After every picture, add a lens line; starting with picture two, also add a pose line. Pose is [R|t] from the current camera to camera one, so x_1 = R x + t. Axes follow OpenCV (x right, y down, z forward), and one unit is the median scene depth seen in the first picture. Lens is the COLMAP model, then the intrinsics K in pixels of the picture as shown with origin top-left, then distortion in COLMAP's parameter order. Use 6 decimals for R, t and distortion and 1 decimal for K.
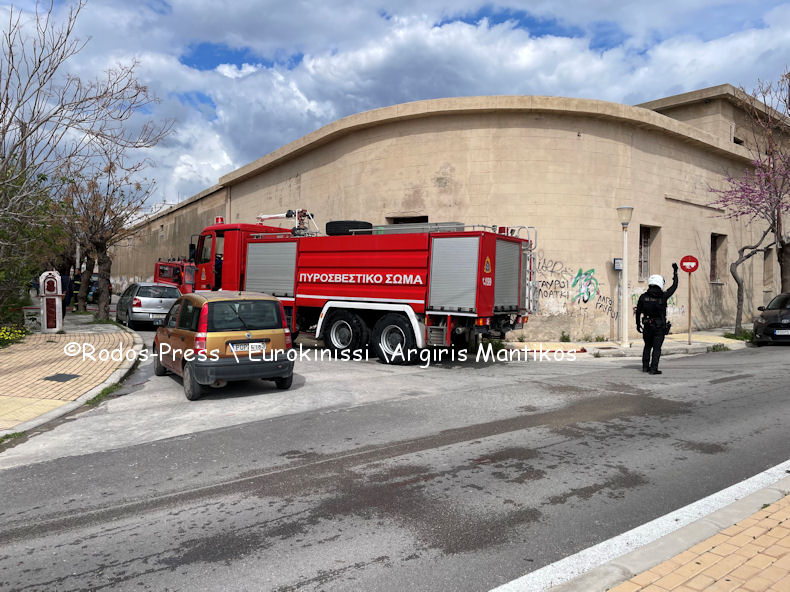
lens RADIAL K [[608.3, 0, 389.5], [0, 608.3, 293.7], [0, 0, 1]] dist [0.084525, -0.078131]
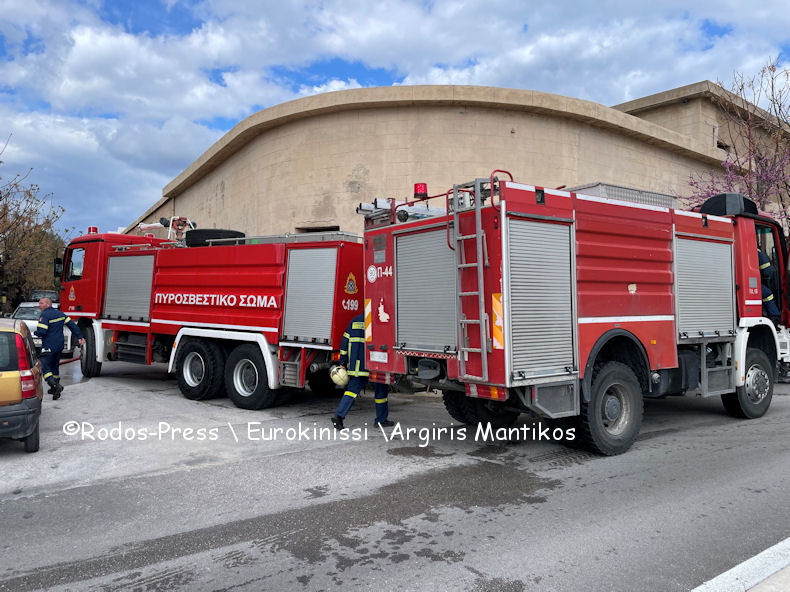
lens RADIAL K [[608.3, 0, 395.0], [0, 608.3, 296.4], [0, 0, 1]] dist [0.084525, -0.078131]
pose [[0.999720, 0.002427, -0.023554, 0.196067], [-0.002993, 0.999707, -0.024018, -0.010018], [0.023489, 0.024082, 0.999434, 0.178202]]
